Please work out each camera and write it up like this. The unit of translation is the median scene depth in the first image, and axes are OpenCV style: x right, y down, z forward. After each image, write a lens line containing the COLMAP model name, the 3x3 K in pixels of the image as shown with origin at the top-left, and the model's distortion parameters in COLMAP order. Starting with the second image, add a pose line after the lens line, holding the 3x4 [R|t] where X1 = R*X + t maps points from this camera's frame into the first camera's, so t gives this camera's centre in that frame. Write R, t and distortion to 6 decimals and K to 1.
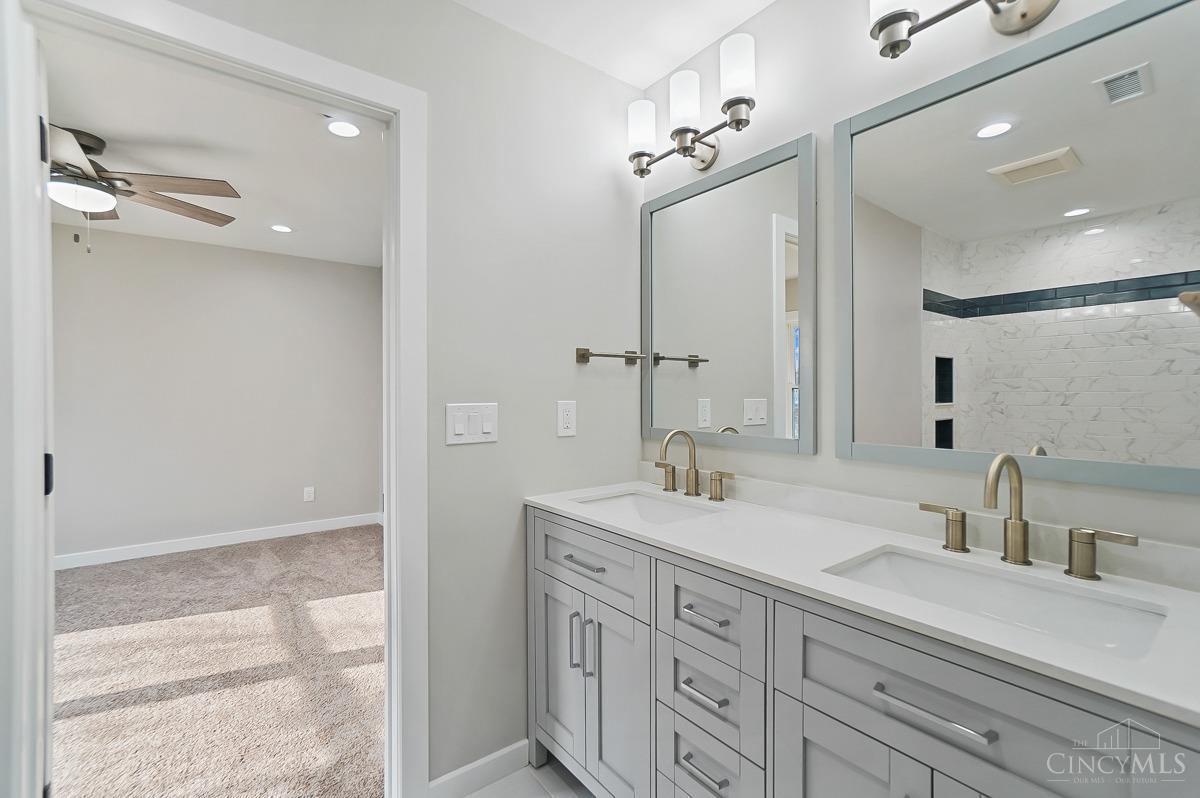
lens RADIAL K [[529.3, 0, 599.0], [0, 529.3, 395.3], [0, 0, 1]] dist [-0.012387, 0.000617]
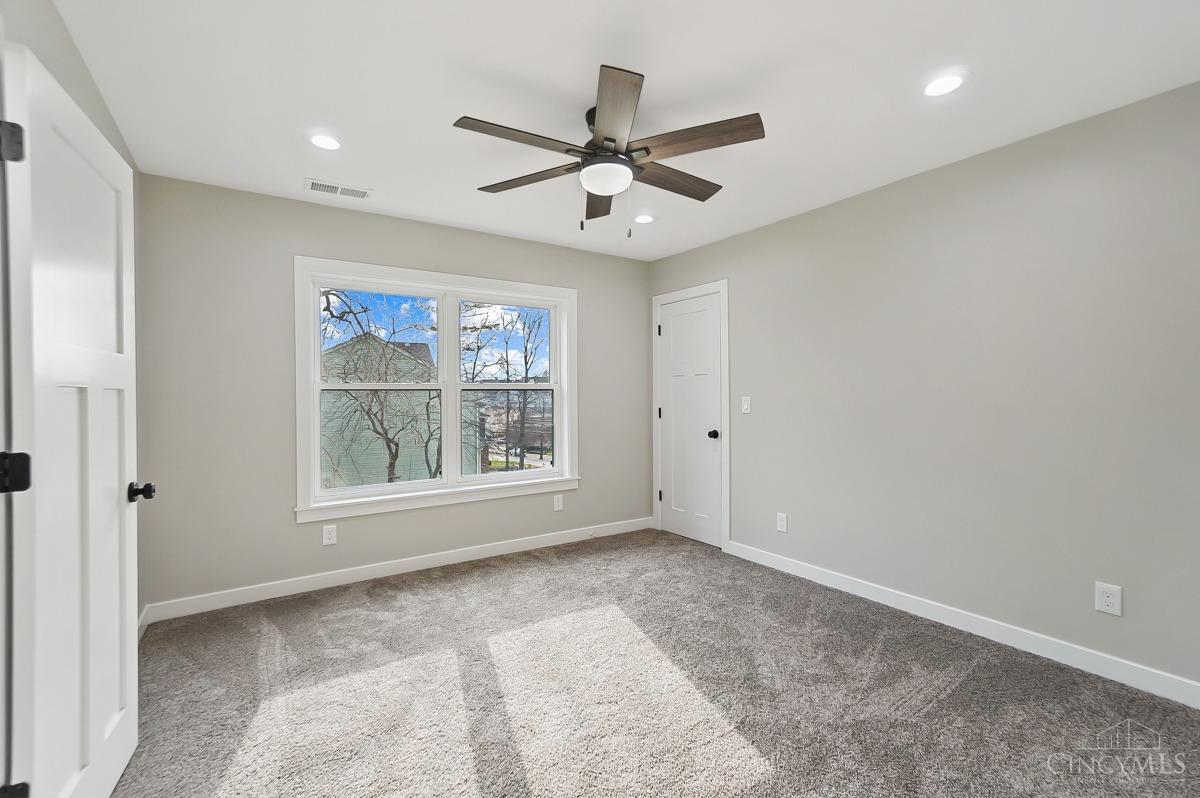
lens RADIAL K [[529.3, 0, 598.4], [0, 529.3, 393.8], [0, 0, 1]] dist [-0.012387, 0.000617]
pose [[-0.094388, 0.012608, -0.995456, -0.037851], [-0.000966, 0.999918, 0.012756, -0.008167], [0.995535, 0.002165, -0.094368, 0.752566]]
